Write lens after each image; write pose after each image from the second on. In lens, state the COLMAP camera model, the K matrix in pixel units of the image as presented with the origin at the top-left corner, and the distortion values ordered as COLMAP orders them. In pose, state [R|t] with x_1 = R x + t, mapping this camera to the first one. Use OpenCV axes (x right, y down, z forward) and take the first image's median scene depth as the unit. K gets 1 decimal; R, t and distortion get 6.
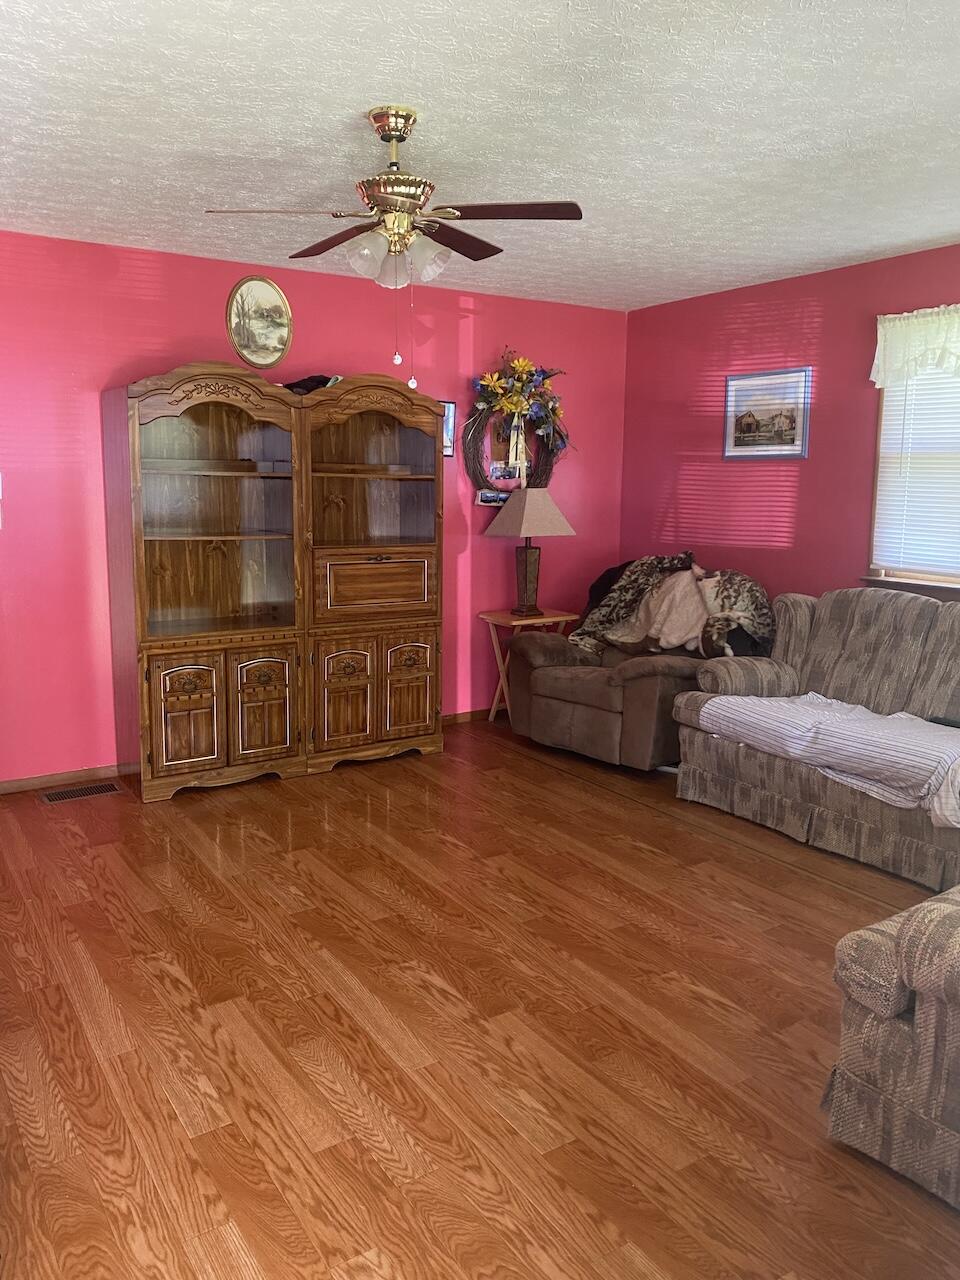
lens RADIAL K [[956.4, 0, 480.0], [0, 956.4, 640.0], [0, 0, 1]] dist [0.100749, -0.139539]
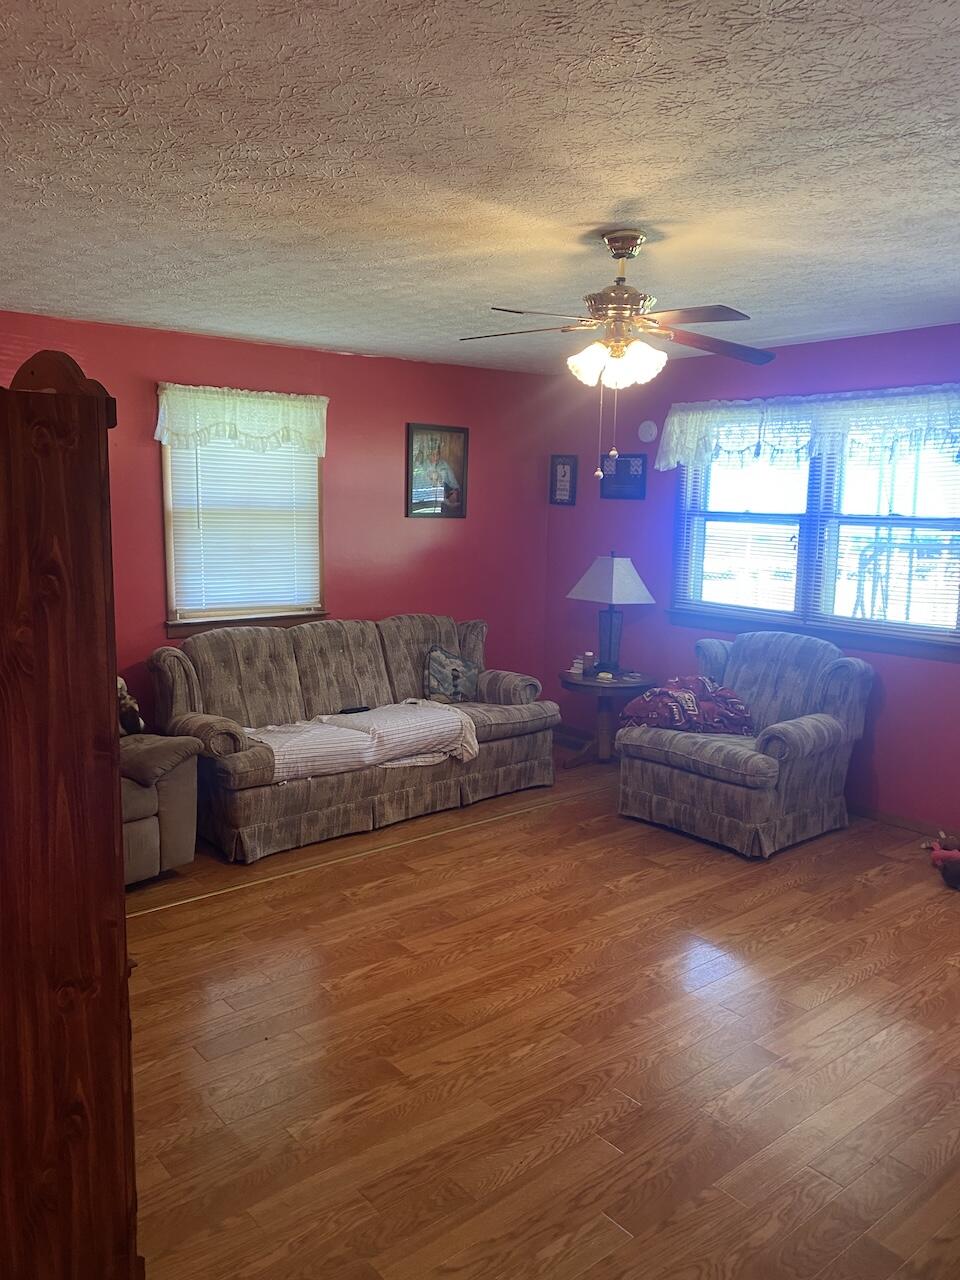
lens RADIAL K [[956.4, 0, 480.0], [0, 956.4, 640.0], [0, 0, 1]] dist [0.100749, -0.139539]
pose [[-0.085003, -0.159972, 0.983455, -0.890036], [0.152115, 0.973373, 0.171480, -0.227340], [-0.984701, 0.164175, -0.058405, 0.935689]]
